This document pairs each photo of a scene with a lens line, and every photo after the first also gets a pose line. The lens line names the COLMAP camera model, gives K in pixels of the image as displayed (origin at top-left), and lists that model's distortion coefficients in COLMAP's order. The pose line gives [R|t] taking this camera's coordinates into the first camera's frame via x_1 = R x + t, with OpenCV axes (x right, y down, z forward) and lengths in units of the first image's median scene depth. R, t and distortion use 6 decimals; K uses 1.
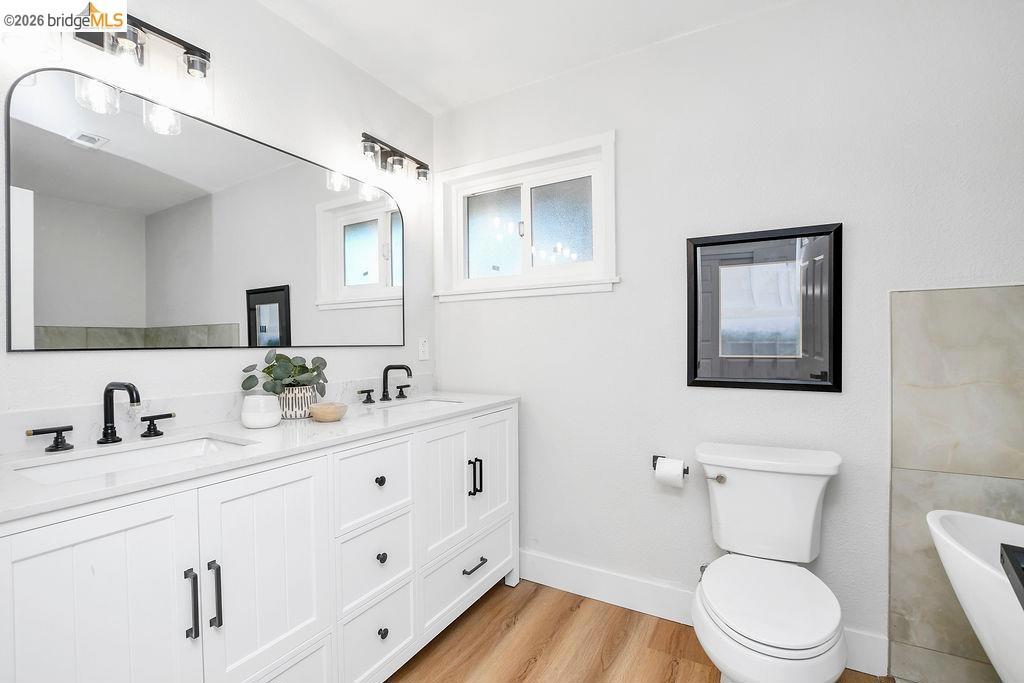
lens RADIAL K [[461.8, 0, 513.7], [0, 461.8, 348.1], [0, 0, 1]] dist [-0.000360, 0.000277]
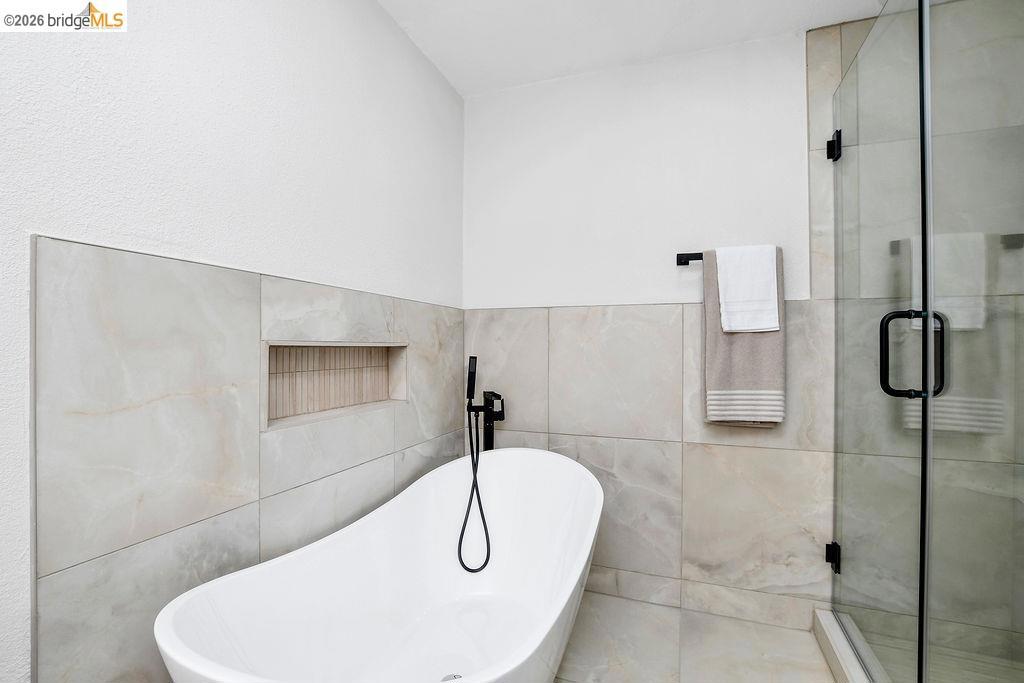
lens RADIAL K [[461.8, 0, 515.5], [0, 461.8, 350.4], [0, 0, 1]] dist [-0.000360, 0.000277]
pose [[-0.175302, -0.000299, 0.984515, 0.235191], [0.011600, 0.999930, 0.002369, 0.010217], [-0.984446, 0.011836, -0.175286, 0.595772]]
